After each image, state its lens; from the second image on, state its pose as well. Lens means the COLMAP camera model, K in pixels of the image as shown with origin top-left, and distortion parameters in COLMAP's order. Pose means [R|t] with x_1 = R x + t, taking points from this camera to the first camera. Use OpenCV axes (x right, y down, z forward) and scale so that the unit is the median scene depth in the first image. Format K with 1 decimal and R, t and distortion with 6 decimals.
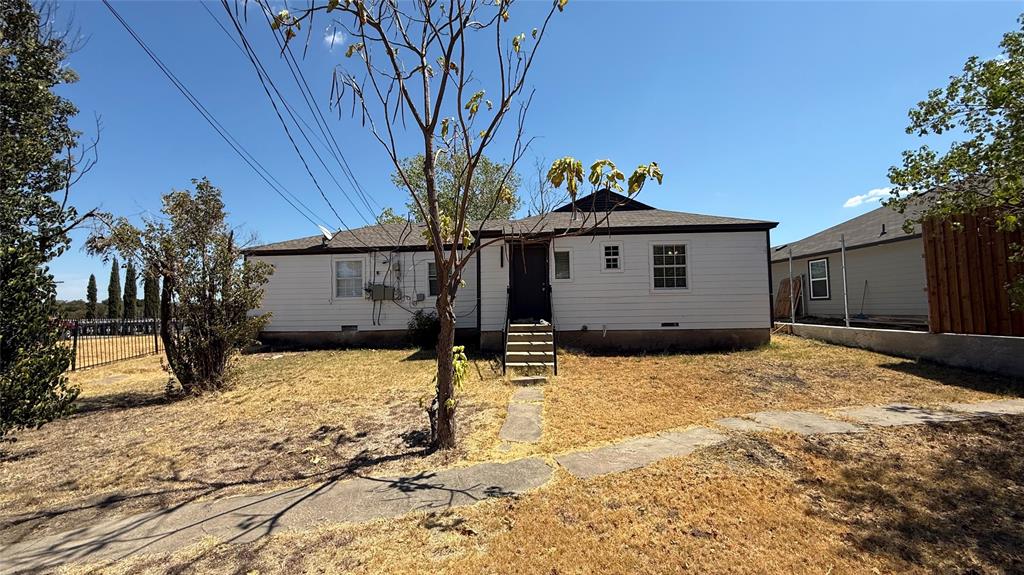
lens RADIAL K [[406.8, 0, 508.4], [0, 406.8, 286.5], [0, 0, 1]] dist [-0.001415, 0.000009]
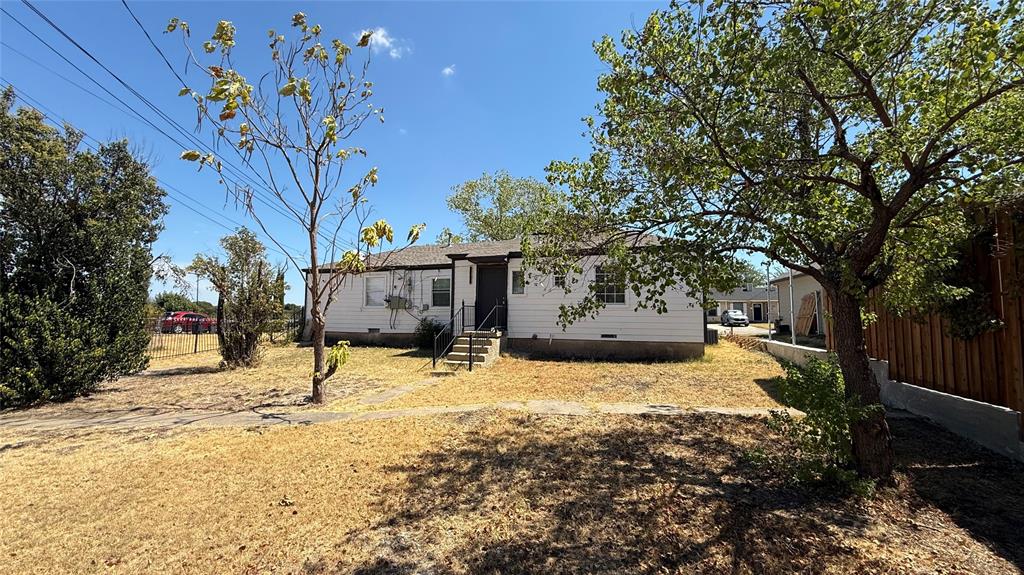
lens RADIAL K [[406.8, 0, 508.4], [0, 406.8, 286.5], [0, 0, 1]] dist [-0.001415, 0.000009]
pose [[0.969784, 0.006829, -0.243868, 0.395635], [-0.012912, 0.999644, -0.023354, -0.012672], [0.243622, 0.025797, 0.969527, -0.154602]]
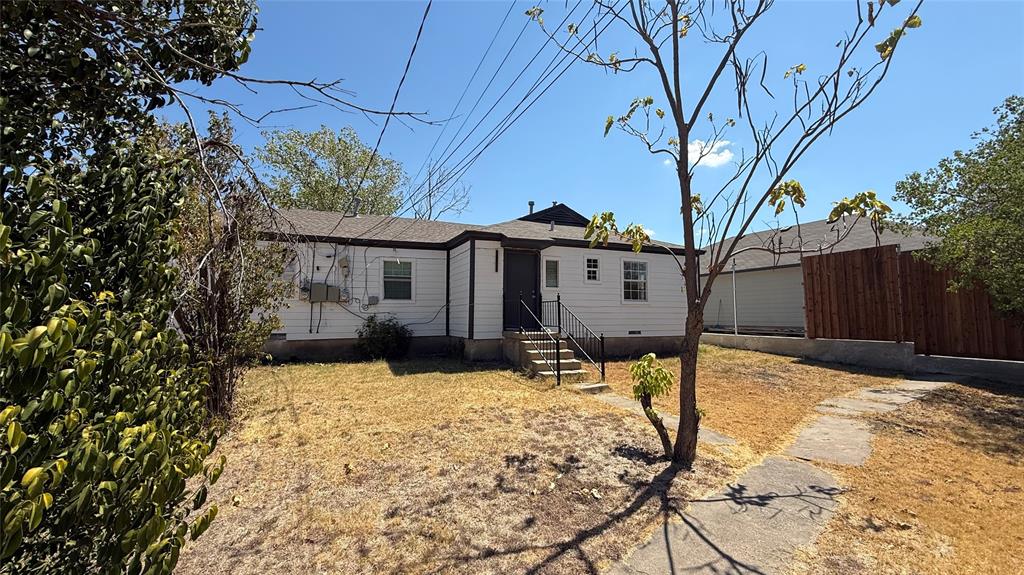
lens RADIAL K [[406.8, 0, 508.4], [0, 406.8, 286.5], [0, 0, 1]] dist [-0.001415, 0.000009]
pose [[0.900838, 0.049943, 0.431272, -0.404649], [-0.040280, 0.998691, -0.031516, 0.015738], [-0.432282, 0.011019, 0.901671, 0.131524]]
